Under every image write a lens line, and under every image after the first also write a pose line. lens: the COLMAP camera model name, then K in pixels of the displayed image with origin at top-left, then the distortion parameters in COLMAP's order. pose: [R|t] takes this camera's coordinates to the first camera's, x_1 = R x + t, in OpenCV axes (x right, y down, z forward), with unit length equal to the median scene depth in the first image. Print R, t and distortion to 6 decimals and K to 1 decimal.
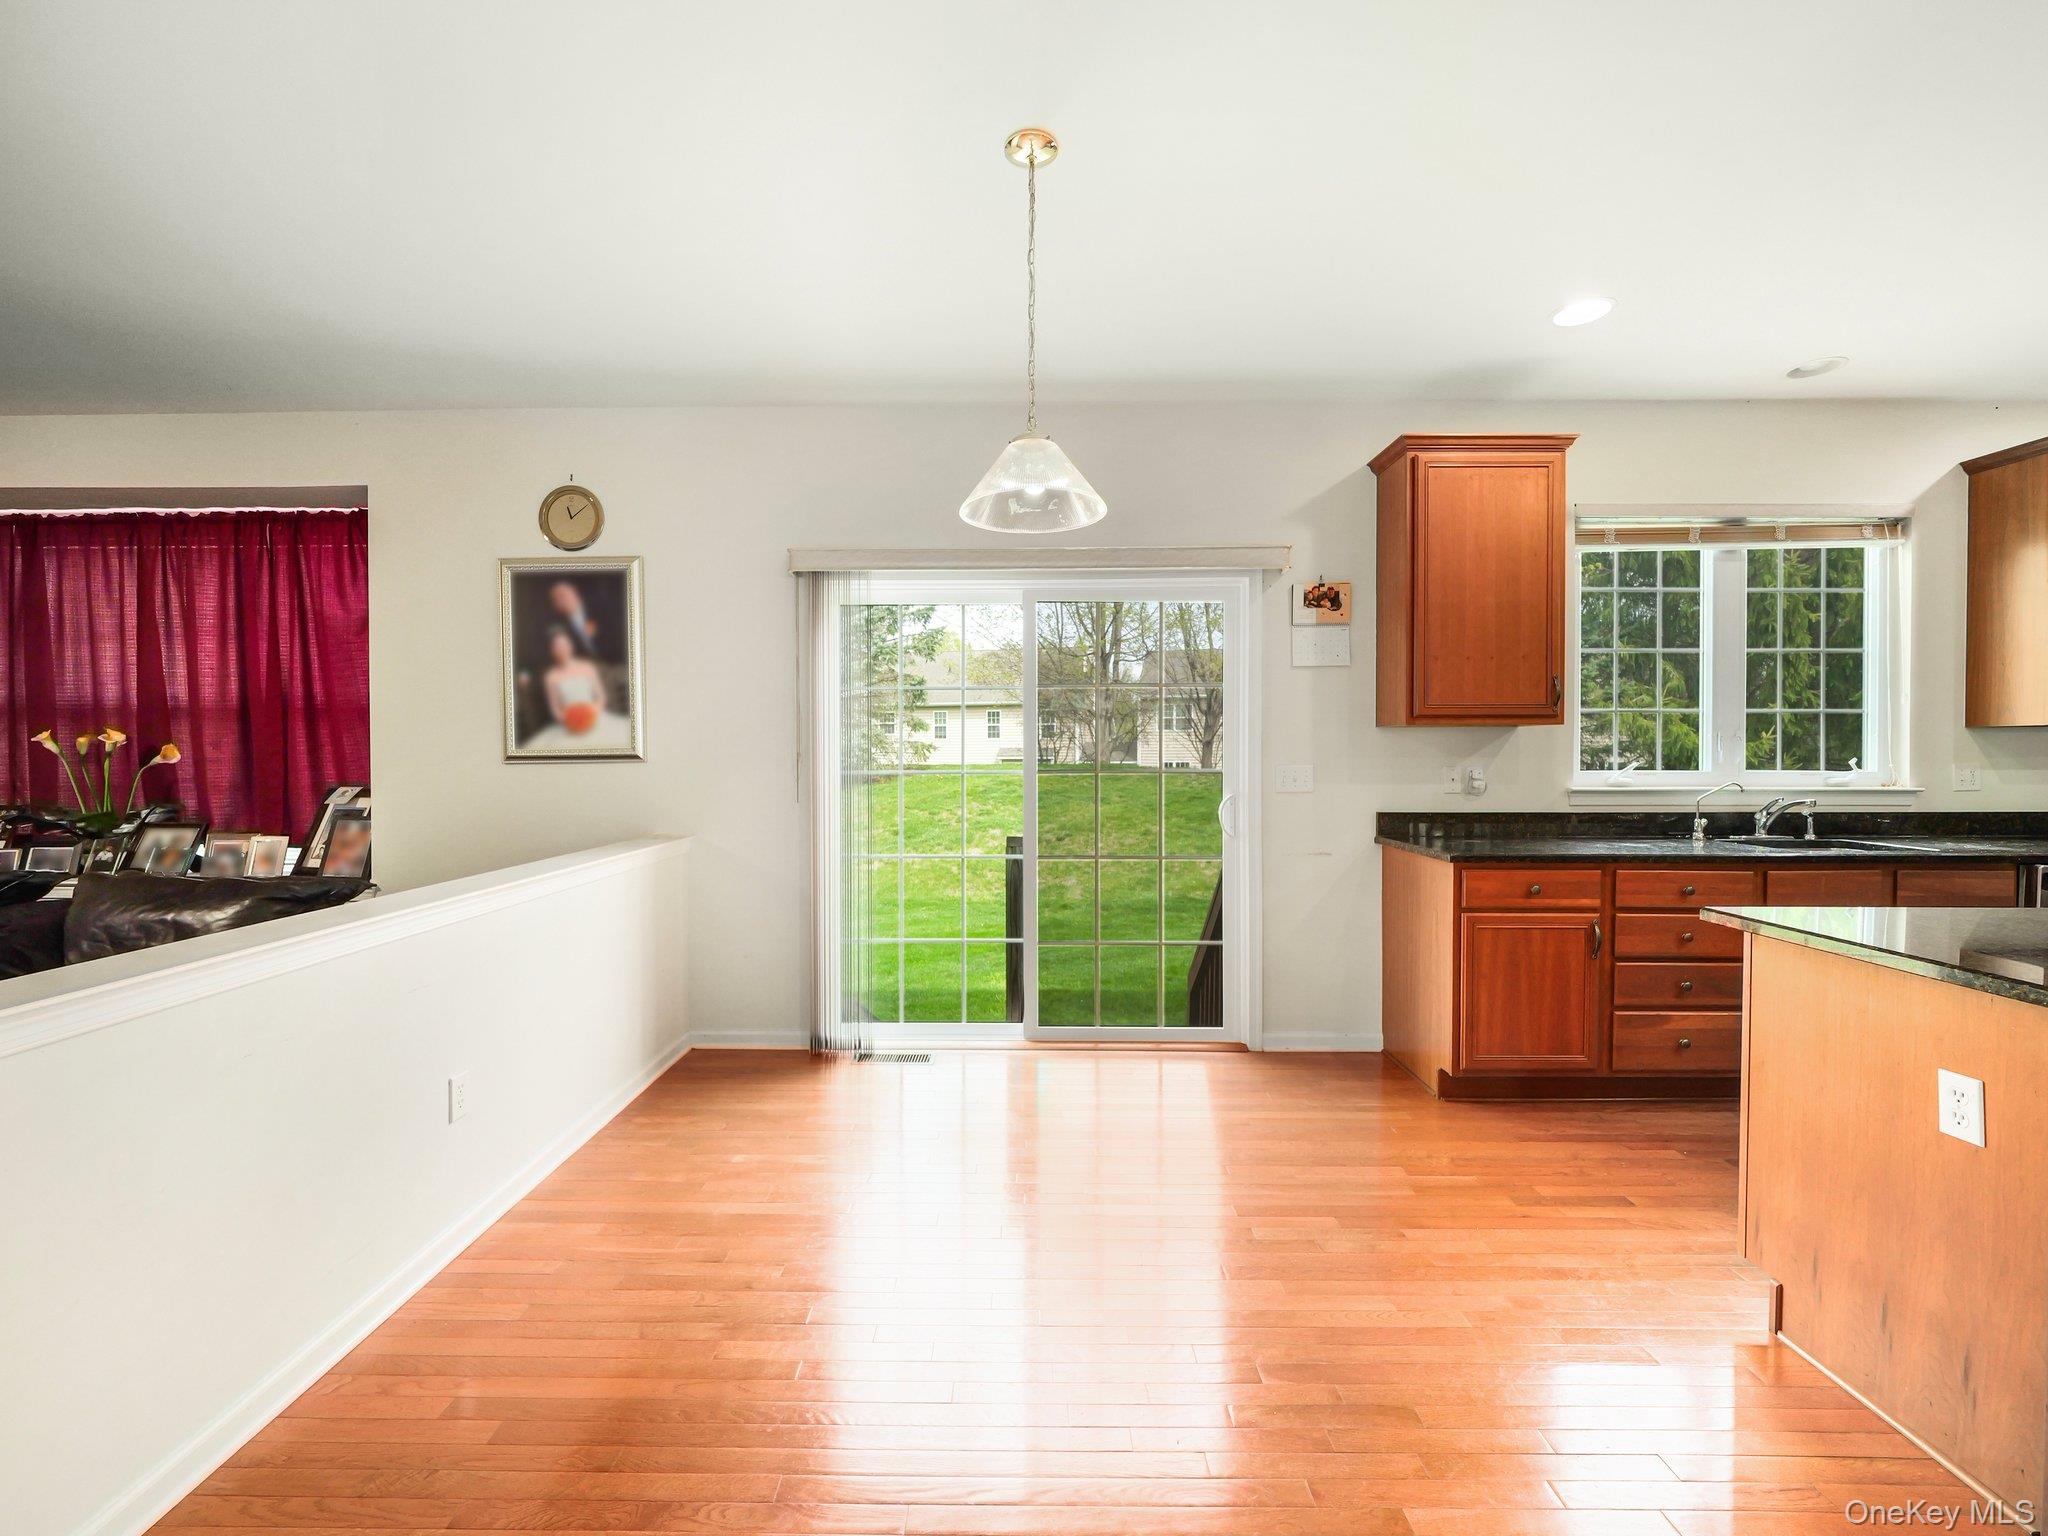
lens RADIAL K [[842.7, 0, 1045.2], [0, 842.7, 766.0], [0, 0, 1]] dist [-0.003418, -0.000566]
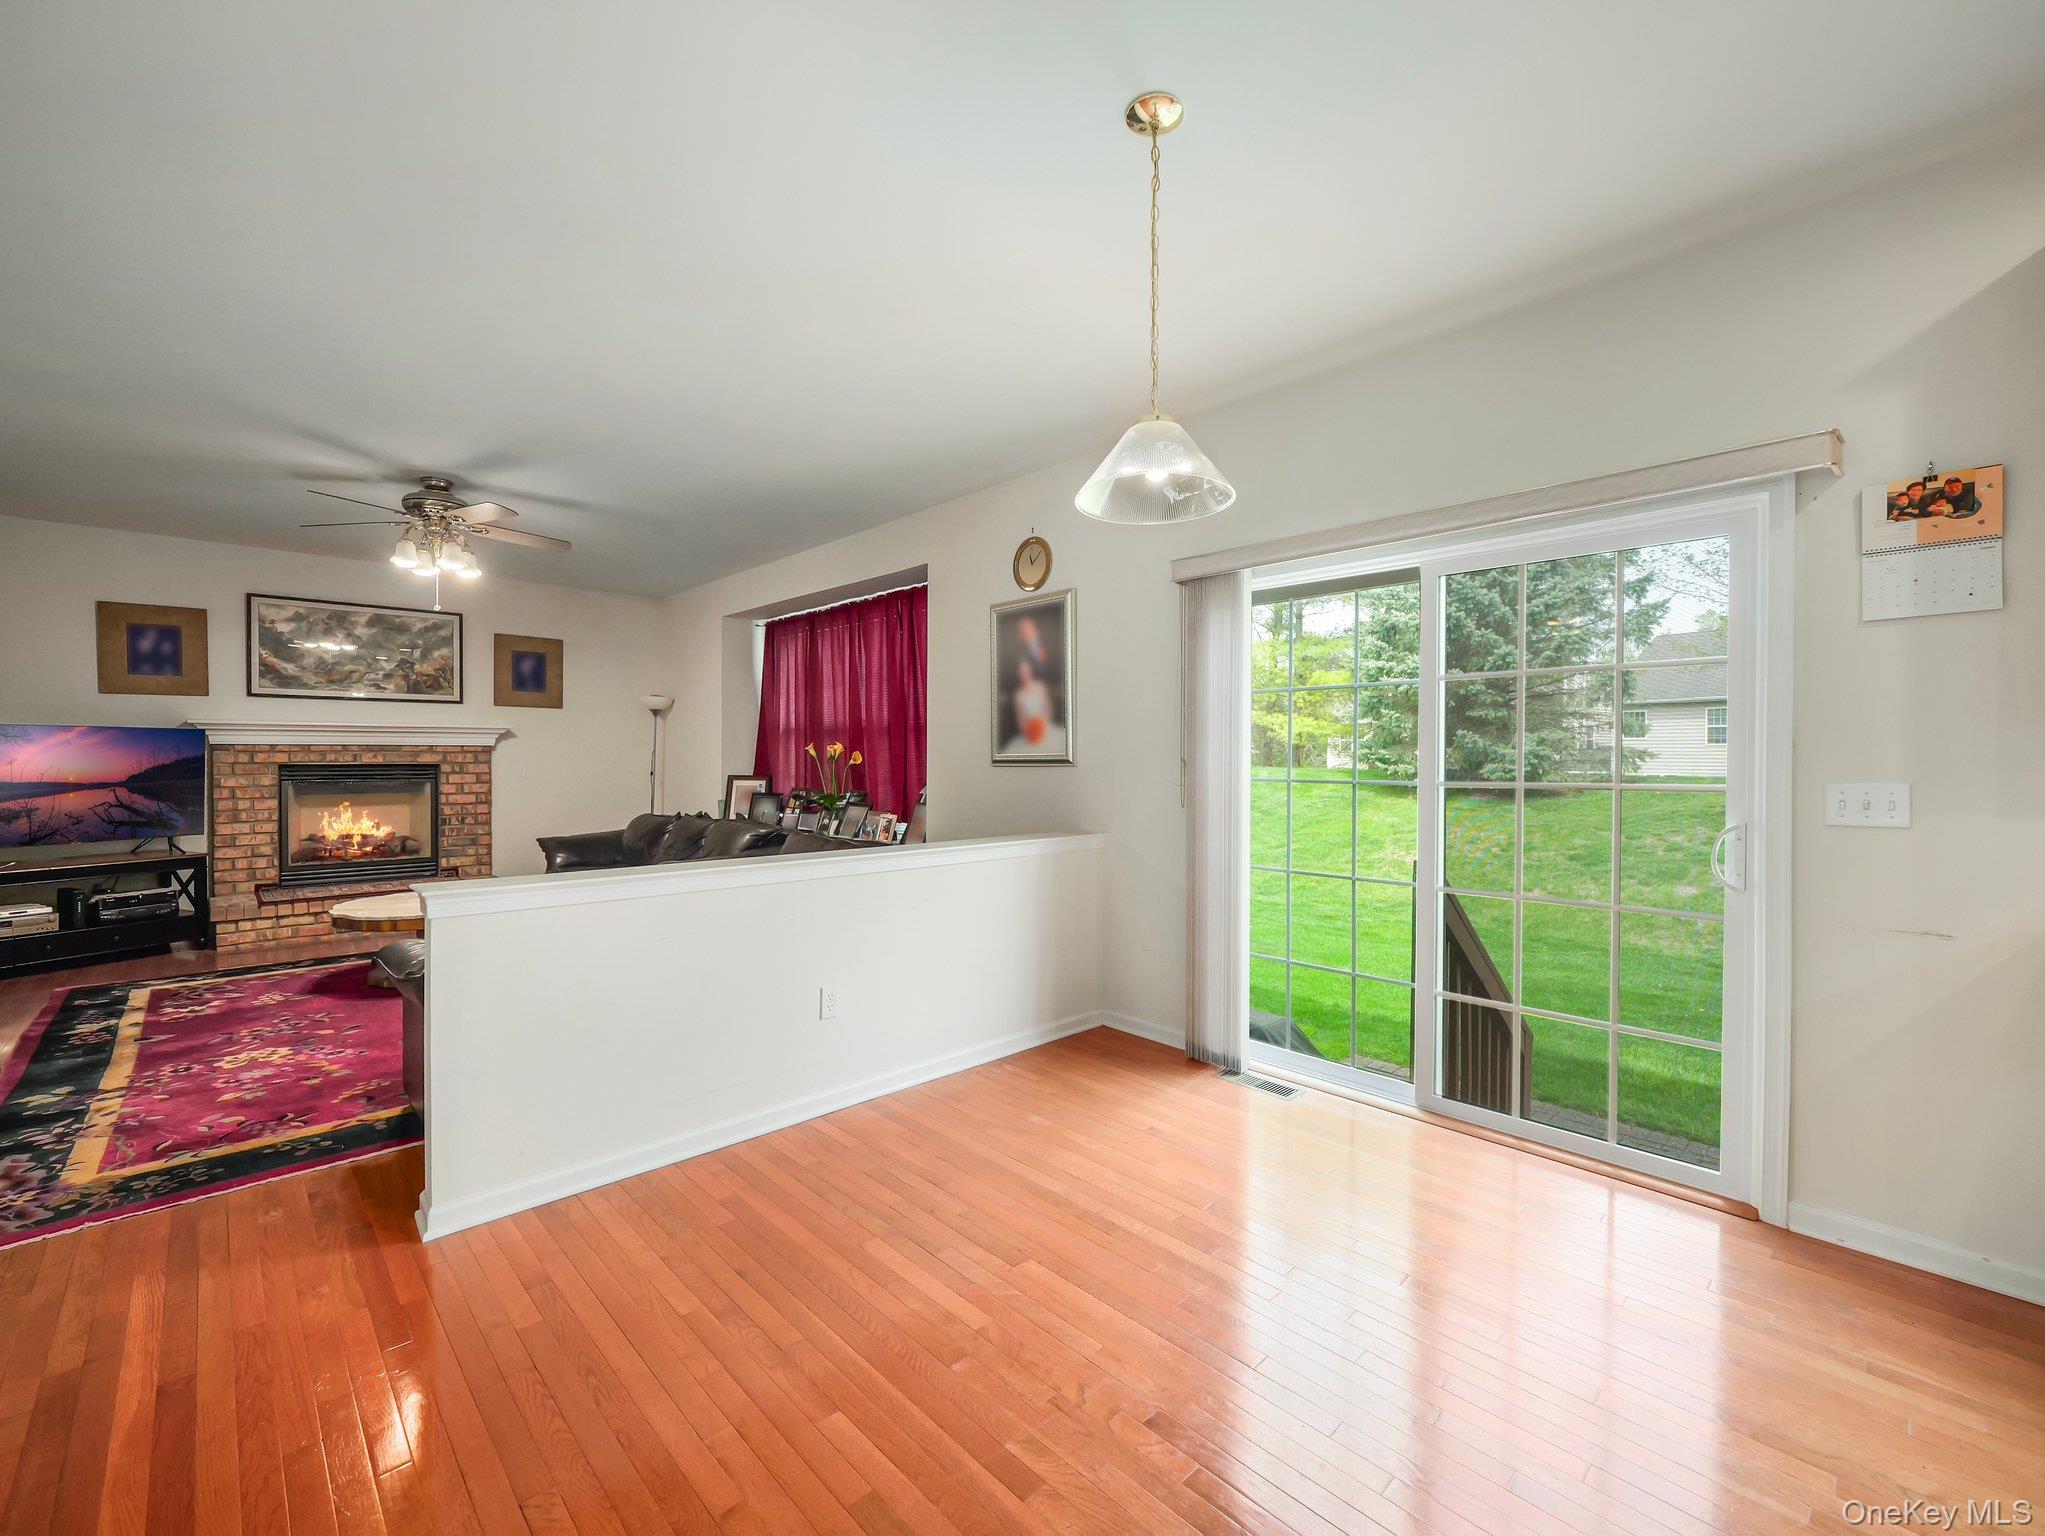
lens RADIAL K [[858.0, 0, 1012.9], [0, 858.0, 762.0], [0, 0, 1]] dist [-0.003215, 0.000044]
pose [[0.699567, 0.006930, -0.714534, 0.308763], [-0.016346, 0.999846, -0.006307, -0.001573], [0.714380, 0.016092, 0.699572, 0.124029]]
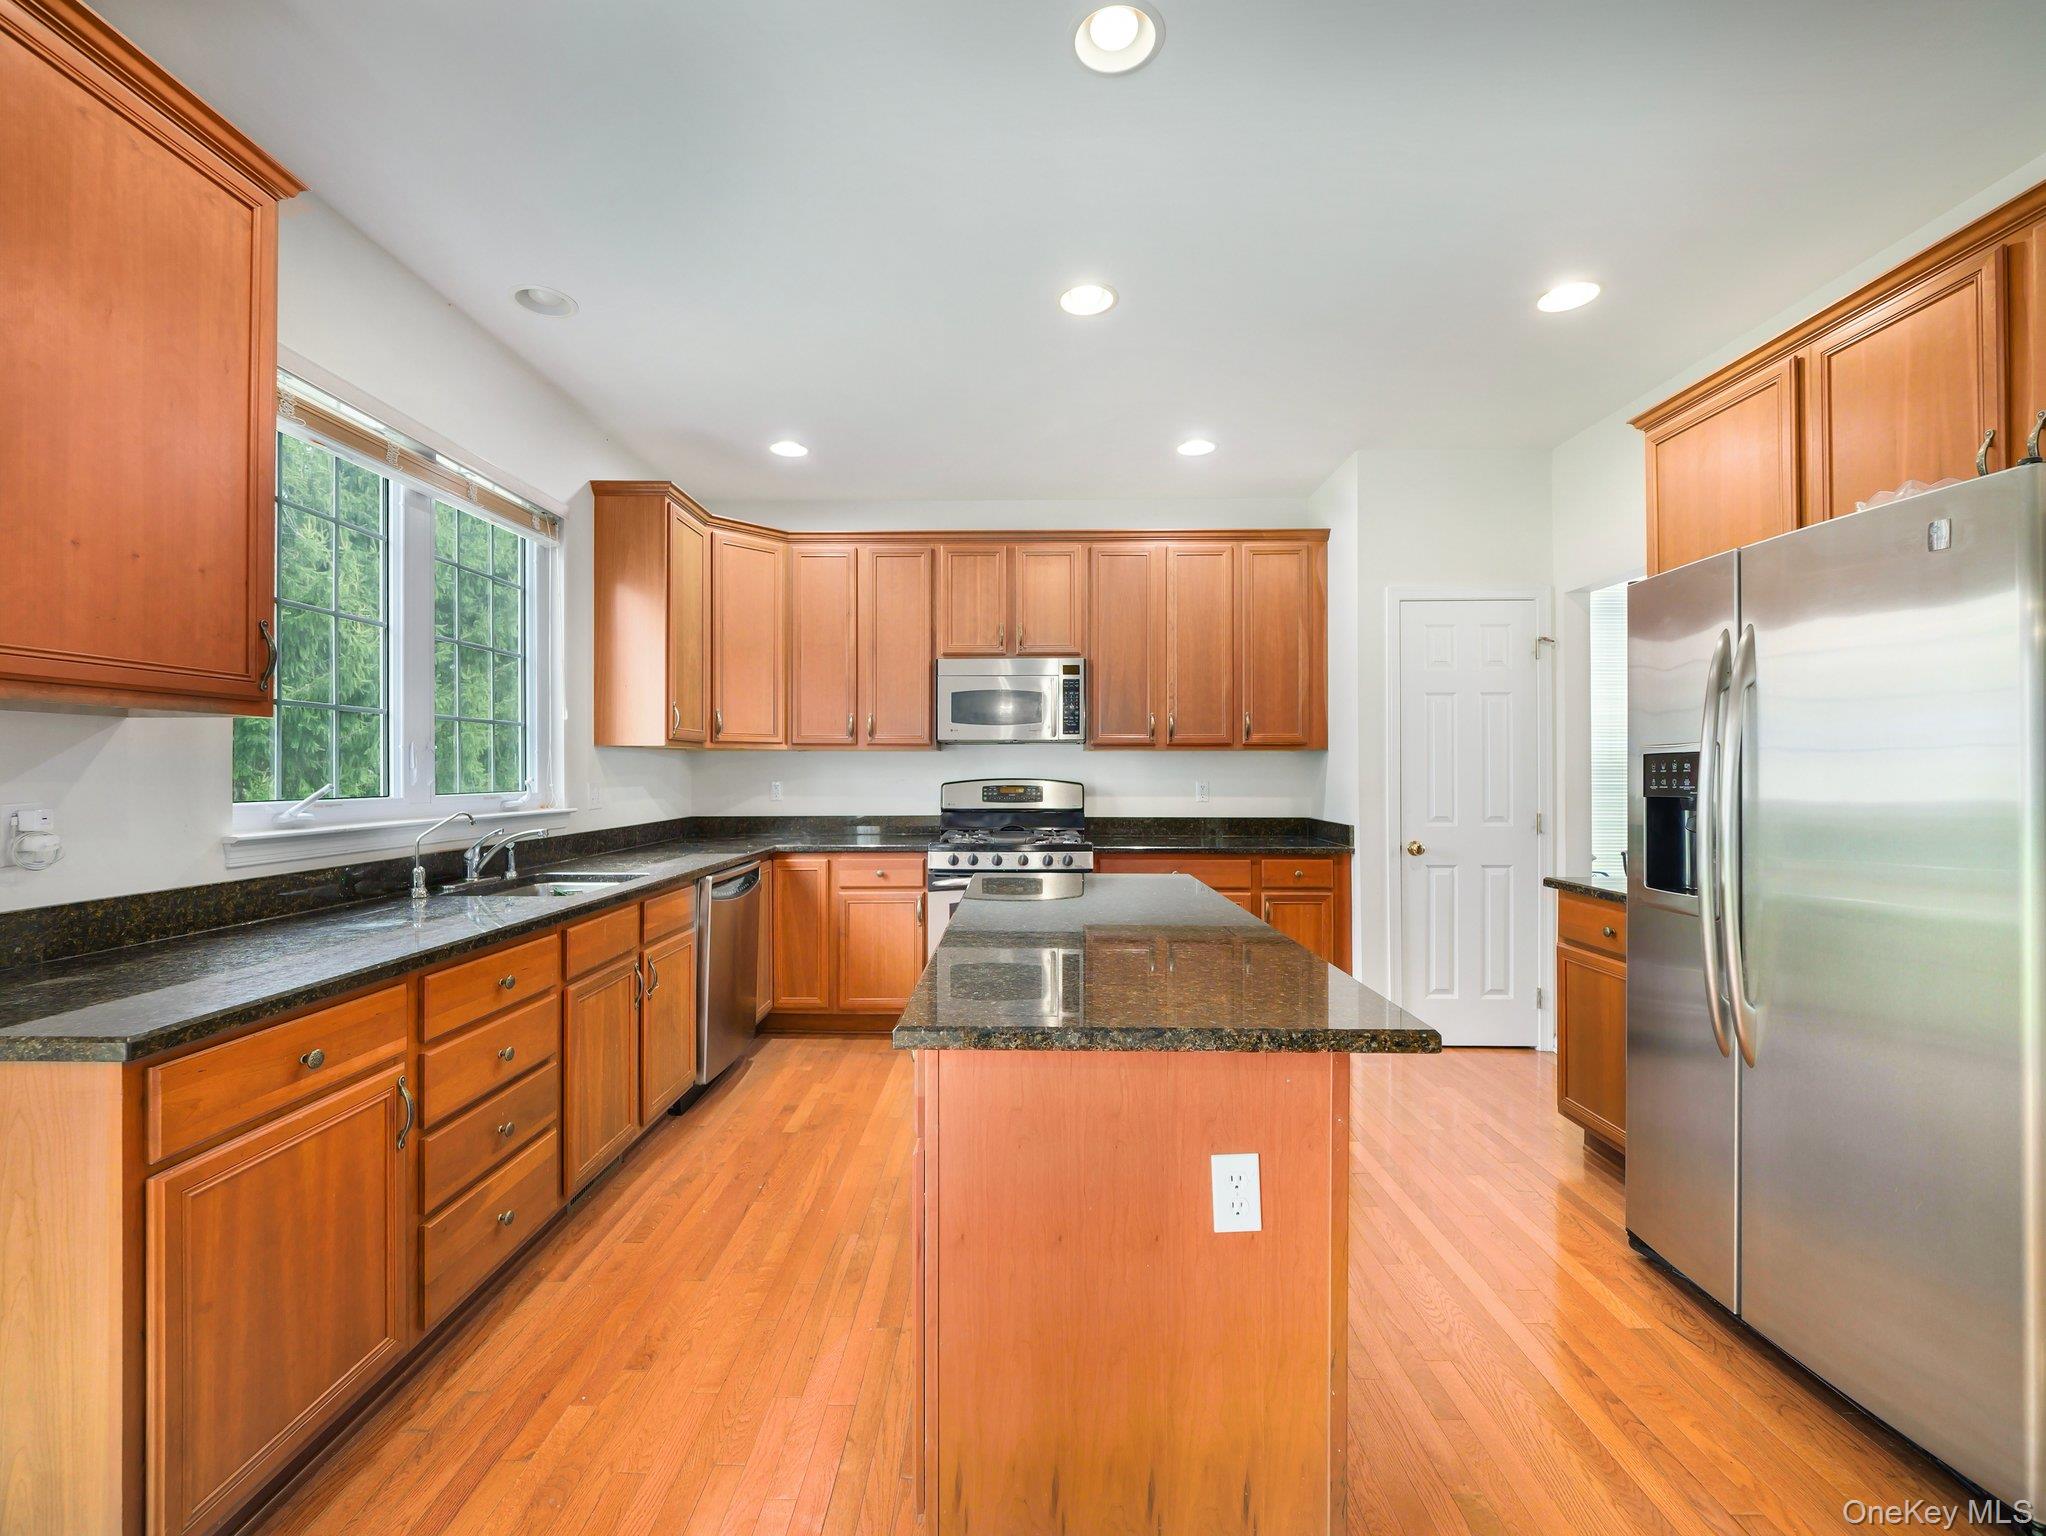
lens RADIAL K [[858.4, 0, 990.7], [0, 858.4, 767.3], [0, 0, 1]] dist [-0.003215, 0.000044]
pose [[0.033831, 0.004243, 0.999419, 0.089048], [0.015250, 0.999872, -0.004761, -0.008147], [-0.999311, 0.015402, 0.033762, 0.489025]]
